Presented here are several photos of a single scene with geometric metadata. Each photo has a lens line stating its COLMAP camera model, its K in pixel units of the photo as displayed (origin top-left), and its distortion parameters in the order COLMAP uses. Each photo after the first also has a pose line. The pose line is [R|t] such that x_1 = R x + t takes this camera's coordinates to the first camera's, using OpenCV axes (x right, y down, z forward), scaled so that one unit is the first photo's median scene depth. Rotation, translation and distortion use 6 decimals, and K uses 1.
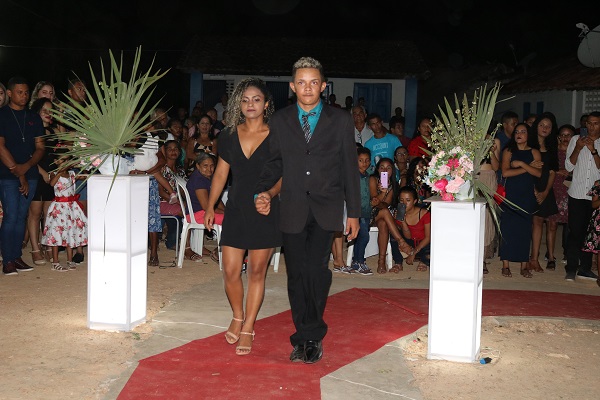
lens RADIAL K [[871.7, 0, 300.0], [0, 871.7, 200.0], [0, 0, 1]] dist [-0.049310, 0.047387]
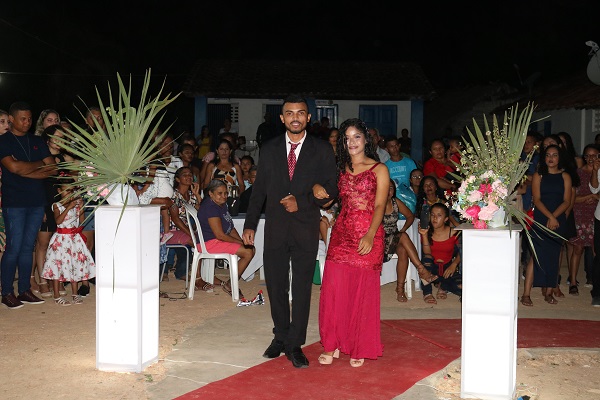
lens RADIAL K [[863.6, 0, 300.0], [0, 863.6, 200.0], [0, 0, 1]] dist [-0.041266, -0.001532]
pose [[0.999894, -0.014426, -0.002033, -0.020617], [0.014371, 0.999586, -0.024932, -0.009049], [0.002392, 0.024900, 0.999687, 0.068933]]
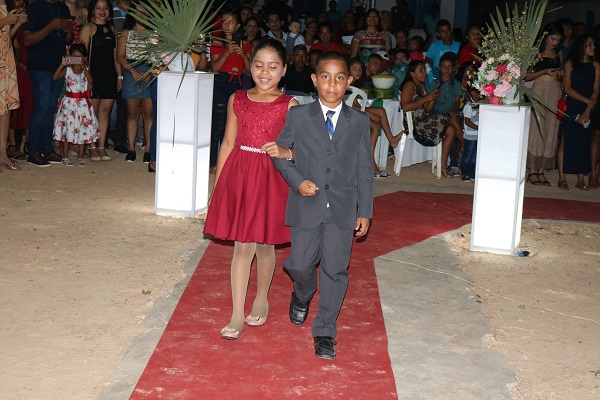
lens RADIAL K [[1004.4, 0, 300.0], [0, 1004.4, 200.0], [0, 0, 1]] dist [-0.033921, 0.048447]
pose [[0.999207, 0.031015, -0.024975, -0.034511], [-0.028867, 0.996197, 0.082206, 0.022853], [0.027429, -0.081420, 0.996302, -0.237340]]
